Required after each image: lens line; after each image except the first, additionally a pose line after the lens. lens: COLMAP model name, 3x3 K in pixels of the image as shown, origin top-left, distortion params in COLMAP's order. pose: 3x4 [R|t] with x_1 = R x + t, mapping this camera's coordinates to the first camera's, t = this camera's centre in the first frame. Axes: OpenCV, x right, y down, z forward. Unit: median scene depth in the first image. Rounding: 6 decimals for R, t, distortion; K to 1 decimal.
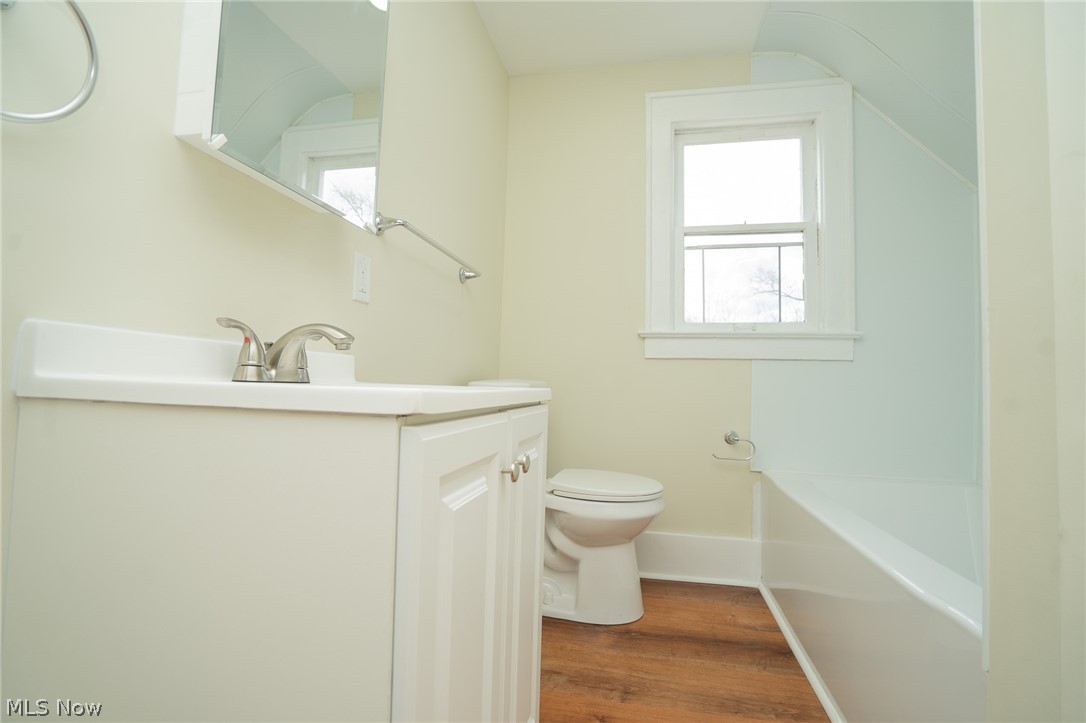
lens RADIAL K [[501.5, 0, 539.9], [0, 501.5, 357.9], [0, 0, 1]] dist [-0.051229, 0.020116]
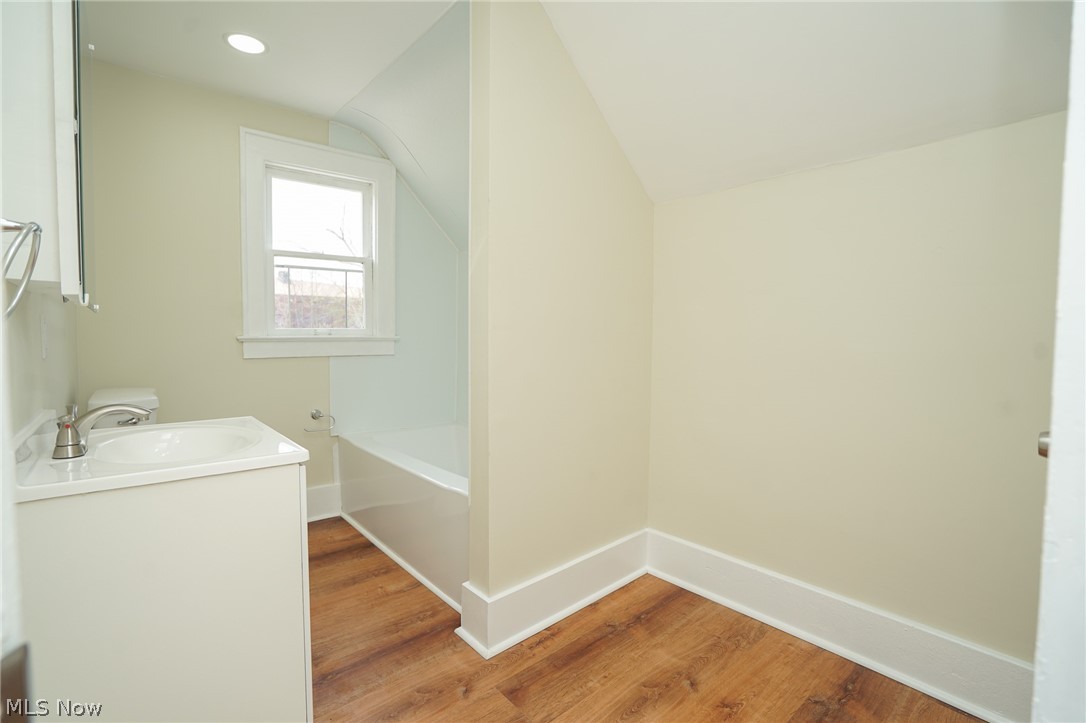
lens RADIAL K [[501.5, 0, 539.9], [0, 501.5, 357.9], [0, 0, 1]] dist [-0.051229, 0.020116]
pose [[0.607406, -0.060049, 0.792119, -0.317137], [-0.032205, 0.994458, 0.100083, -0.153620], [-0.793738, -0.086301, 0.602106, -0.294255]]
